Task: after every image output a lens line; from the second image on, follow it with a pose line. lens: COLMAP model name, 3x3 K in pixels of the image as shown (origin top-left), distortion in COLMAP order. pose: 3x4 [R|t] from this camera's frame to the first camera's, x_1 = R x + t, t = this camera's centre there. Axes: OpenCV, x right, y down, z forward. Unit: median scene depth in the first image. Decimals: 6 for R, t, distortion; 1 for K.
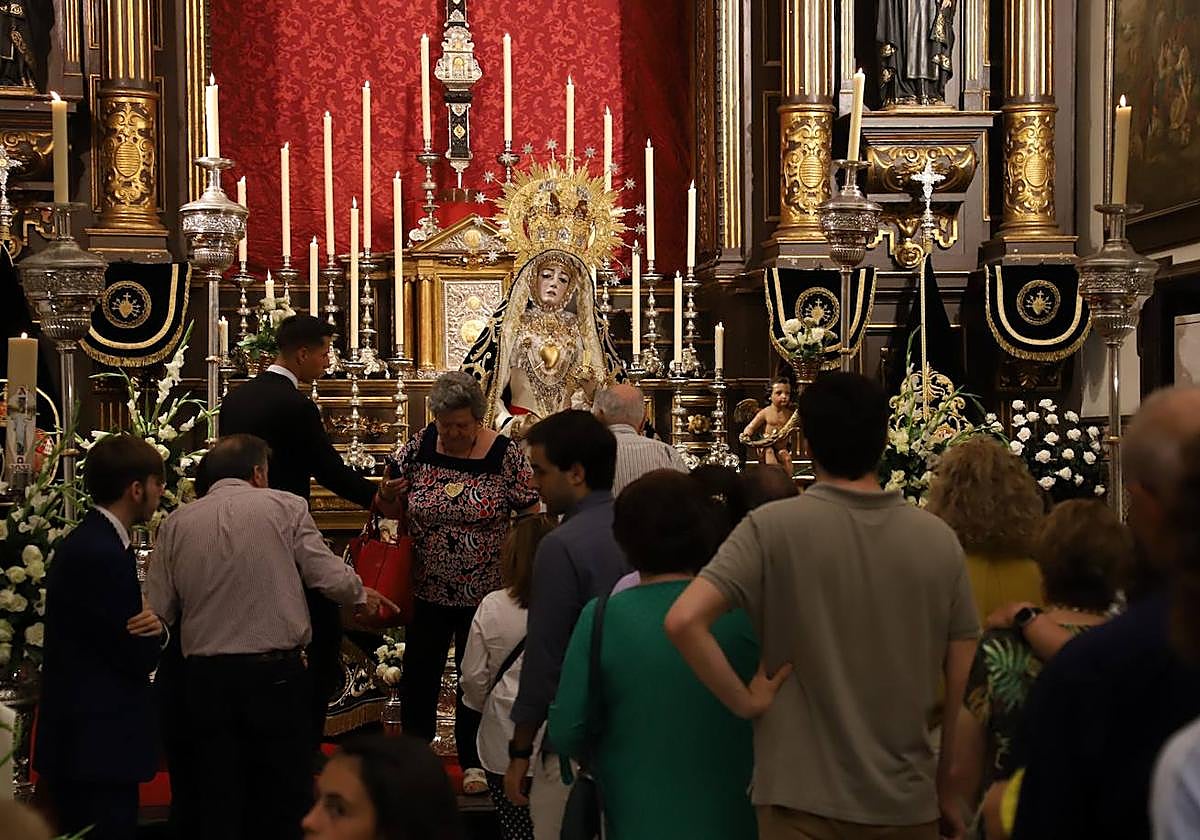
lens RADIAL K [[2726.2, 0, 611.1], [0, 2726.2, 423.6], [0, 0, 1]] dist [0.419053, 0.004785]
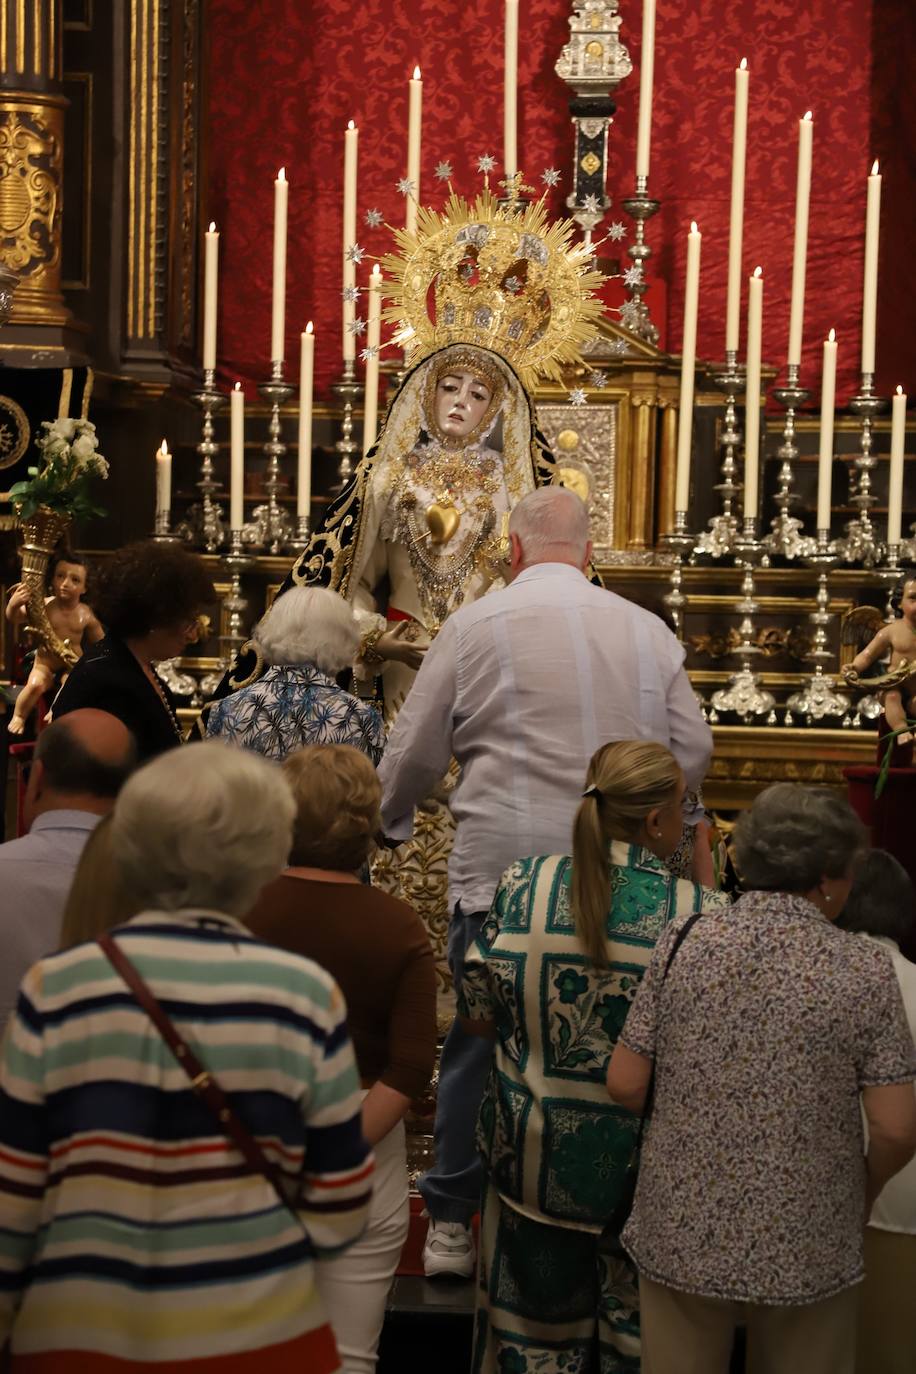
lens RADIAL K [[3824.5, 0, 457.9], [0, 3824.5, 685.7], [0, 0, 1]] dist [0.681060, -0.111699]
pose [[0.969527, 0.033120, -0.242735, 0.140509], [-0.029612, 0.999398, 0.018088, -0.003697], [0.243188, -0.010349, 0.969924, 0.150588]]
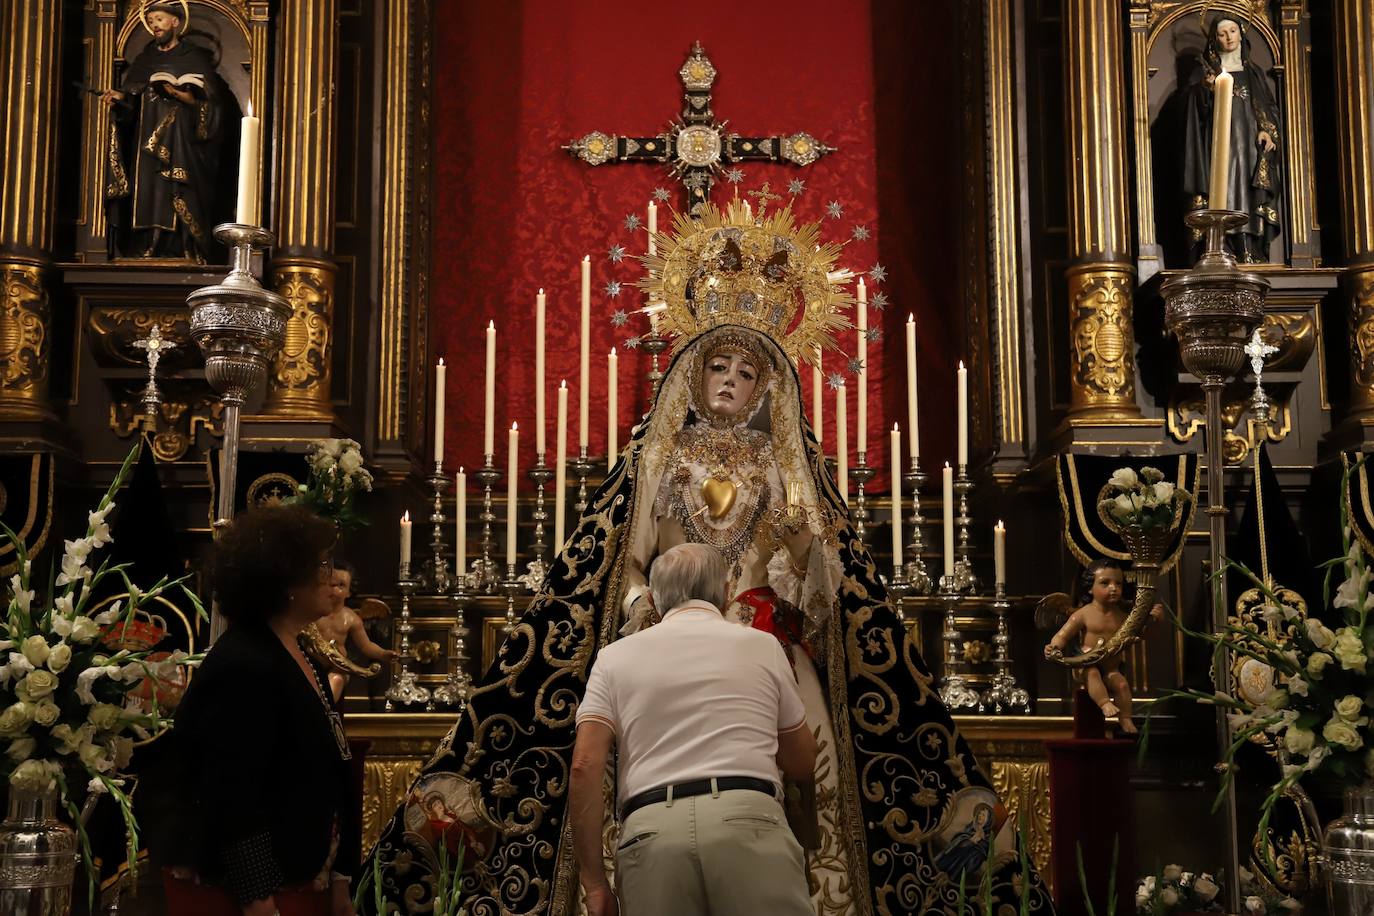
lens RADIAL K [[1650.4, 0, 681.8], [0, 1650.4, 462.7], [0, 0, 1]] dist [0.083860, 0.070777]
pose [[0.990363, -0.014937, -0.137686, 0.013976], [-0.004064, 0.990604, -0.136699, 0.012469], [0.138435, 0.135942, 0.980997, 0.499813]]
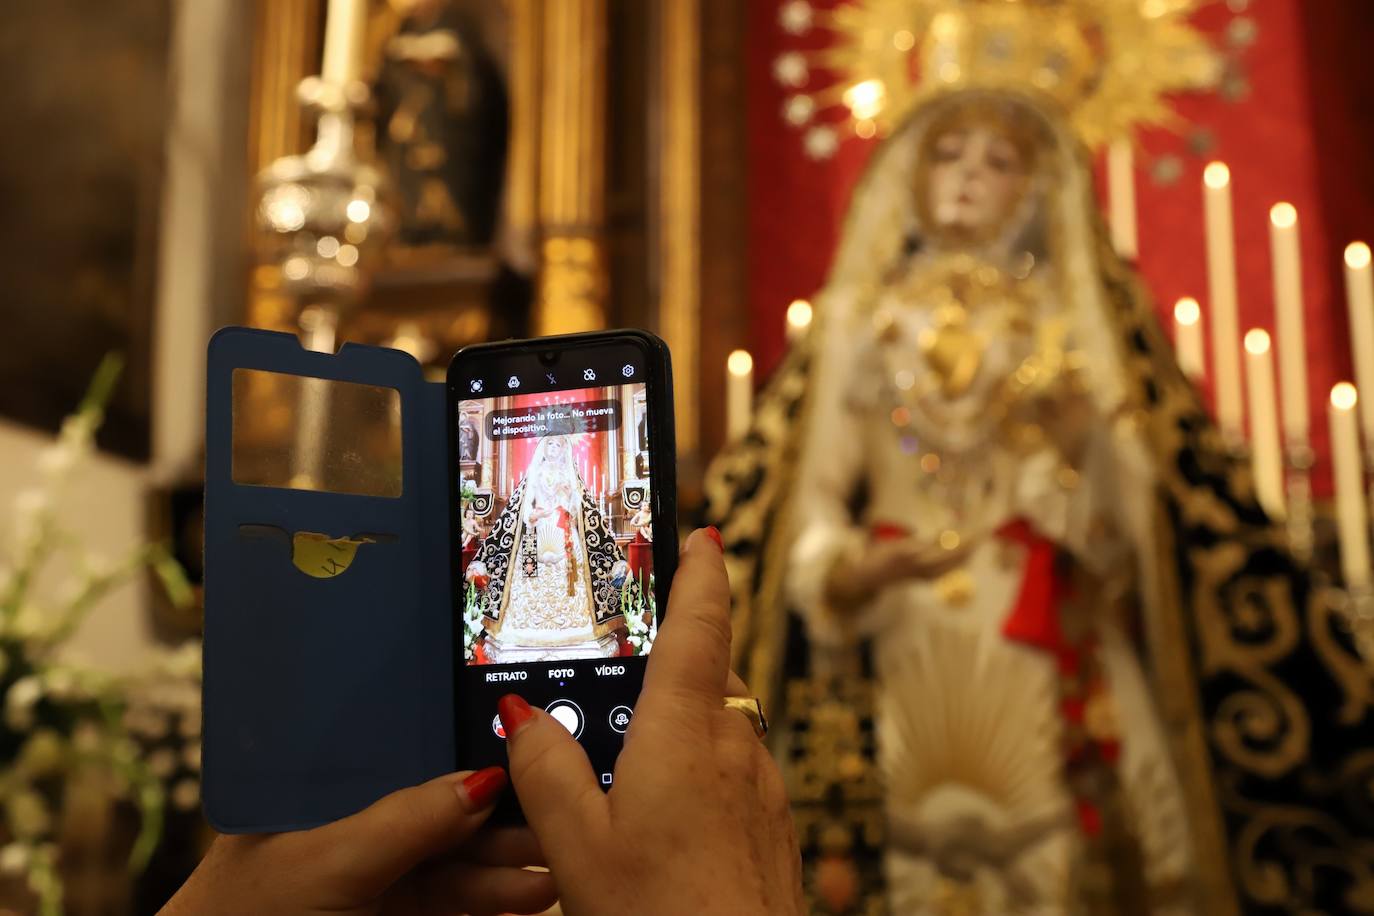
lens RADIAL K [[1458.0, 0, 686.2], [0, 1458.0, 490.4], [0, 0, 1]] dist [0.044350, 0.048642]
pose [[0.920627, -0.059159, -0.385935, 0.012308], [-0.004454, 0.986799, -0.161888, 0.015819], [0.390417, 0.150757, 0.908211, 0.633156]]
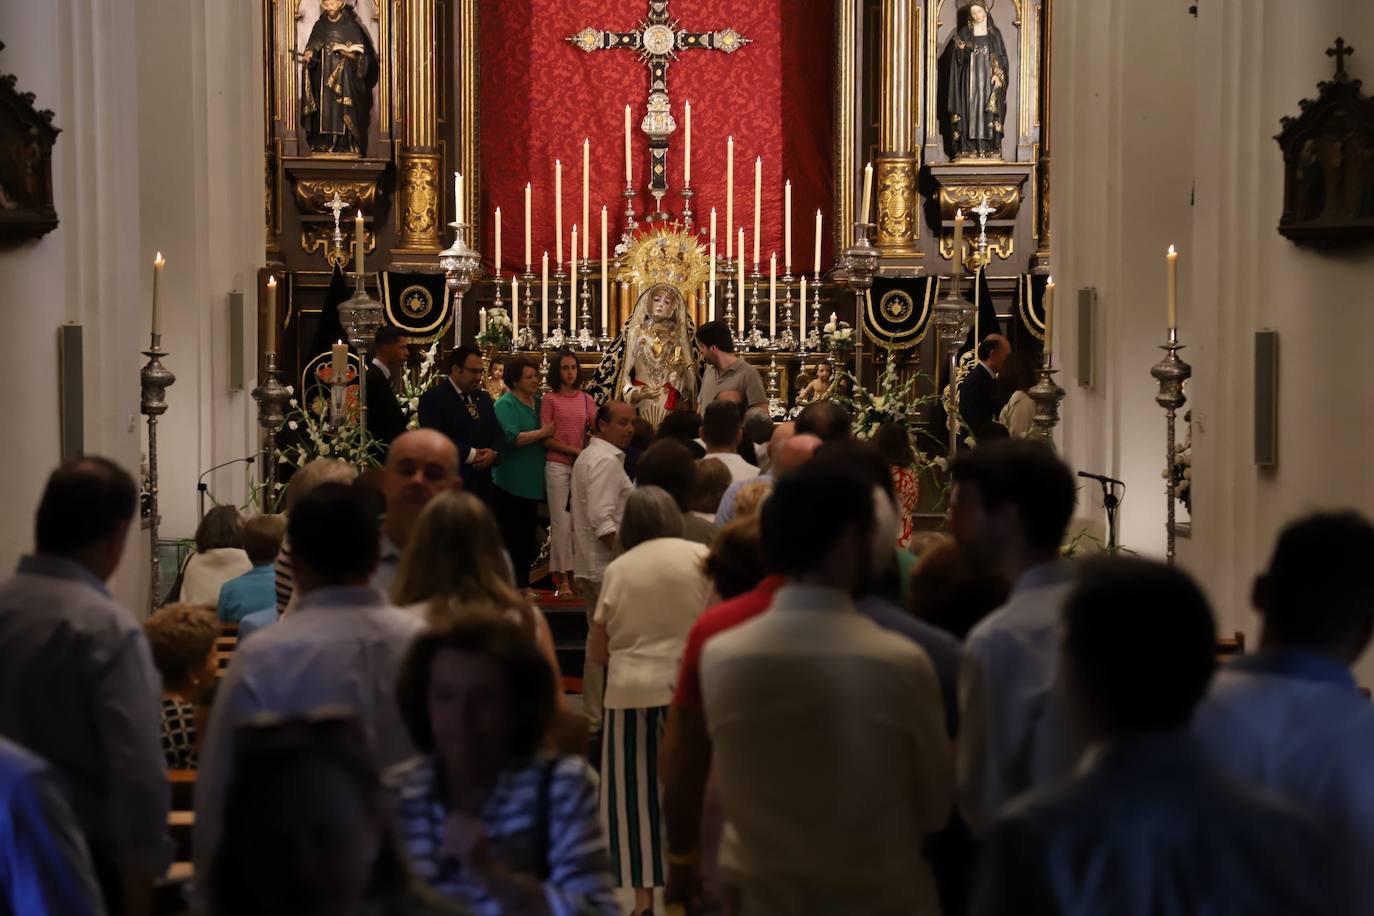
lens RADIAL K [[3824.5, 0, 689.5], [0, 3824.5, 453.7], [0, 0, 1]] dist [0.681060, -0.111699]
pose [[0.991245, 0.013317, -0.131365, 0.227799], [-0.009078, 0.999420, 0.032815, -0.029072], [0.131726, -0.031336, 0.990791, -0.963705]]
